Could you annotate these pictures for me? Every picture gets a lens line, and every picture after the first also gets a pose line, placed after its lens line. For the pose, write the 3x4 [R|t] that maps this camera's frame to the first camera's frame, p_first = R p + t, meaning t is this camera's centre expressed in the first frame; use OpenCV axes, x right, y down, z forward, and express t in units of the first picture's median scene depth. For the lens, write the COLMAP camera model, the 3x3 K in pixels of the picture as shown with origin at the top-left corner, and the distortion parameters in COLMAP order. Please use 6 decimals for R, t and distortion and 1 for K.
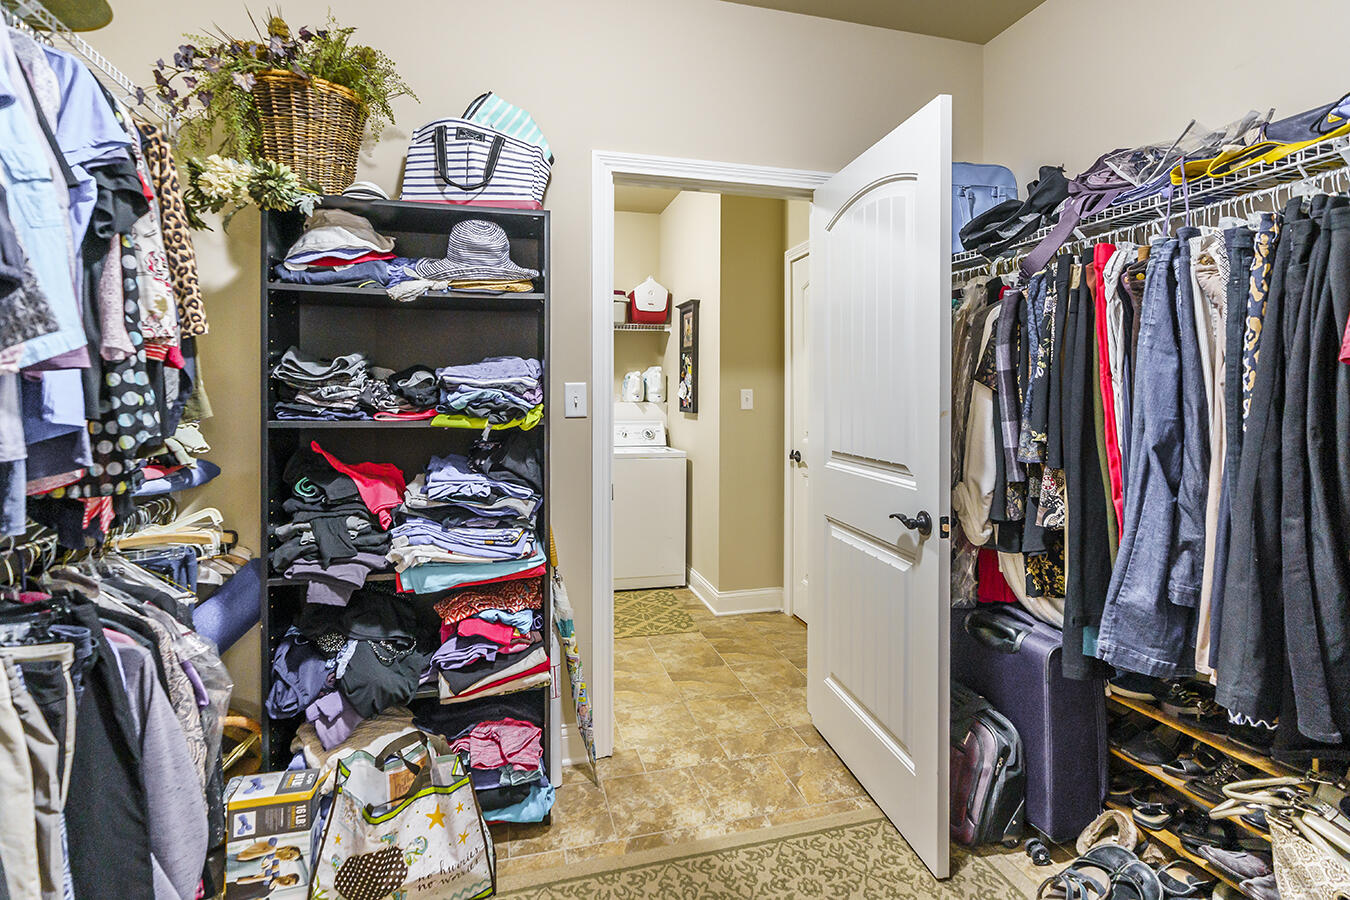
lens RADIAL K [[614.5, 0, 664.3], [0, 614.5, 399.7], [0, 0, 1]] dist [-0.003774, 0.000595]
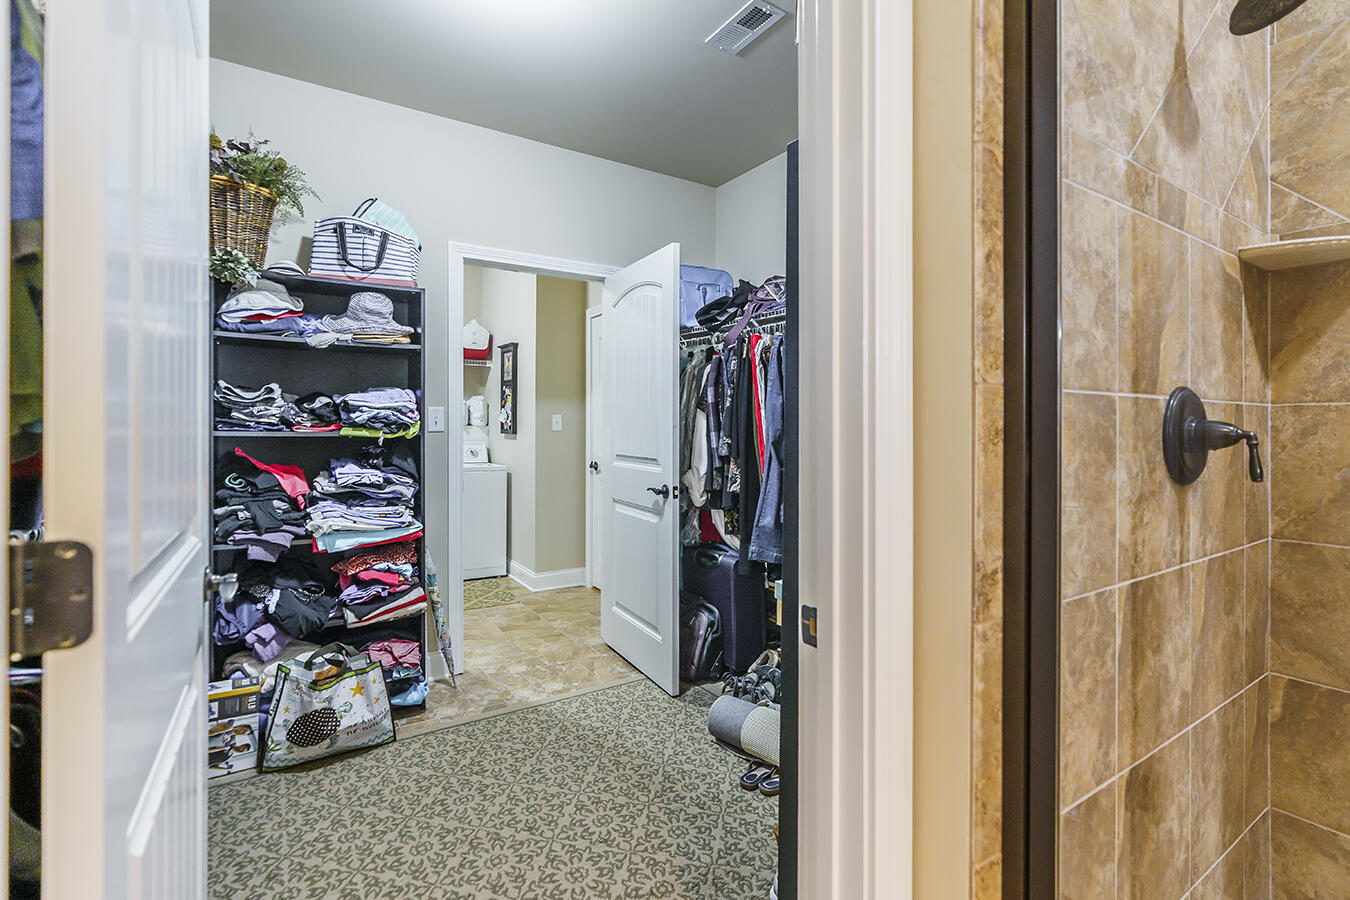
lens RADIAL K [[614.5, 0, 670.0], [0, 614.5, 435.3], [0, 0, 1]] dist [-0.003774, 0.000595]
pose [[0.947966, -0.002050, 0.318364, -0.101141], [-0.000519, 0.999968, 0.007985, 0.030468], [-0.318370, -0.007735, 0.947935, -0.584841]]
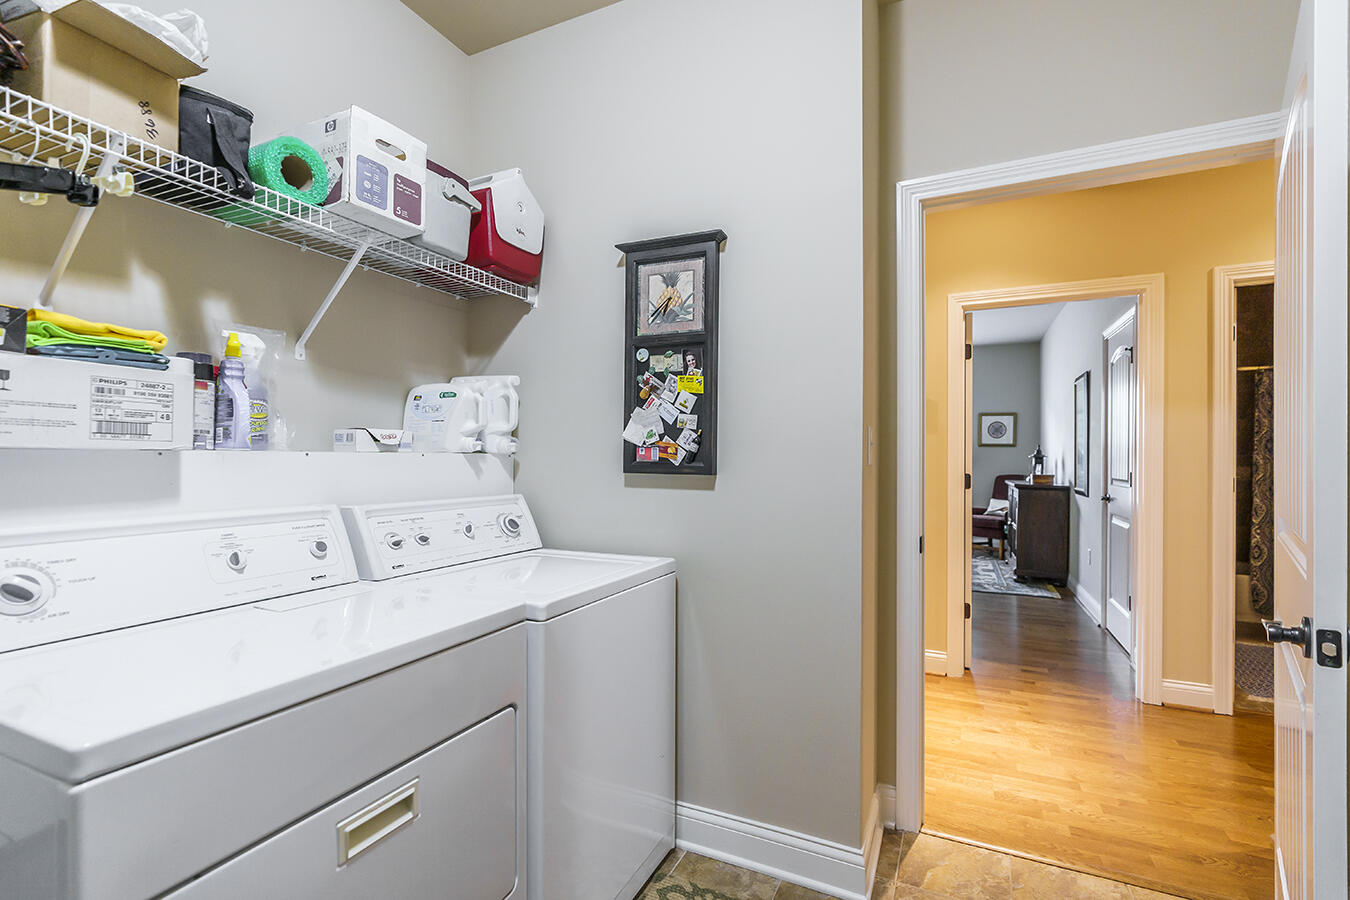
lens RADIAL K [[614.5, 0, 673.1], [0, 614.5, 460.8], [0, 0, 1]] dist [-0.003774, 0.000595]
pose [[0.646405, -0.001674, 0.762993, -0.706031], [-0.001206, 0.999994, 0.003216, 0.019058], [-0.762993, -0.002999, 0.646399, 1.548440]]
